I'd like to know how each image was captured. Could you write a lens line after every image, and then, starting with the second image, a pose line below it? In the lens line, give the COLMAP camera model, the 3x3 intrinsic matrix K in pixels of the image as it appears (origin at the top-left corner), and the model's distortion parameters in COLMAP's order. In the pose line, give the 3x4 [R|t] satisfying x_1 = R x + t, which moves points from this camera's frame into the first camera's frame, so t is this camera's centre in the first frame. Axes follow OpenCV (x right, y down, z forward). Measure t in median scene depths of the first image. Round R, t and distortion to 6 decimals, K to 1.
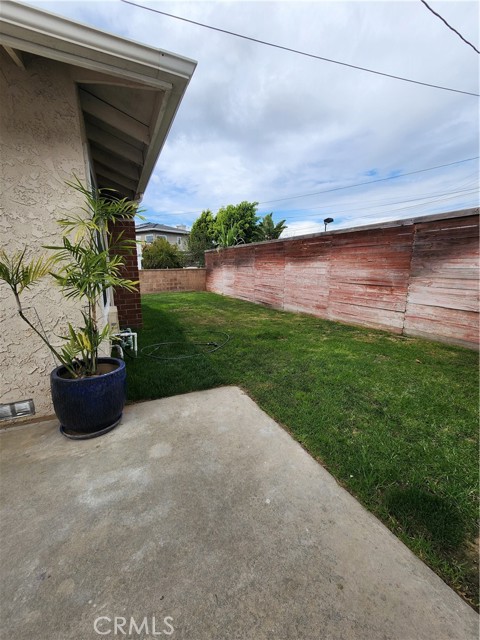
lens RADIAL K [[261.1, 0, 240.0], [0, 261.1, 320.0], [0, 0, 1]] dist [-0.000577, 0.000051]
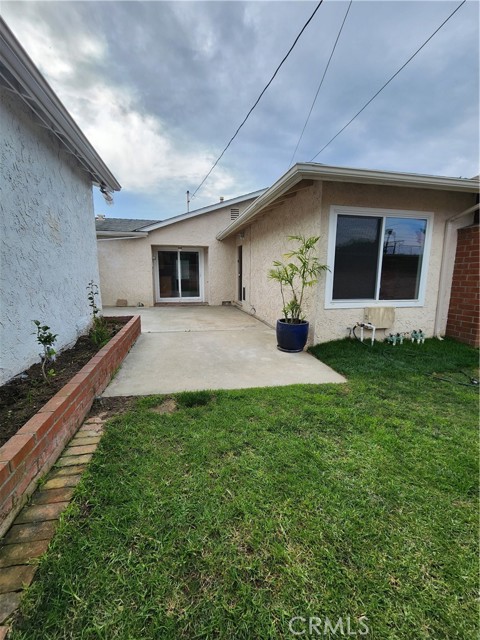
lens RADIAL K [[261.1, 0, 240.0], [0, 261.1, 320.0], [0, 0, 1]] dist [-0.000577, 0.000051]
pose [[-0.237510, 0.170613, -0.956285, 1.552605], [-0.202455, 0.954141, 0.220513, -0.208475], [0.950053, 0.245979, -0.192077, 1.019614]]
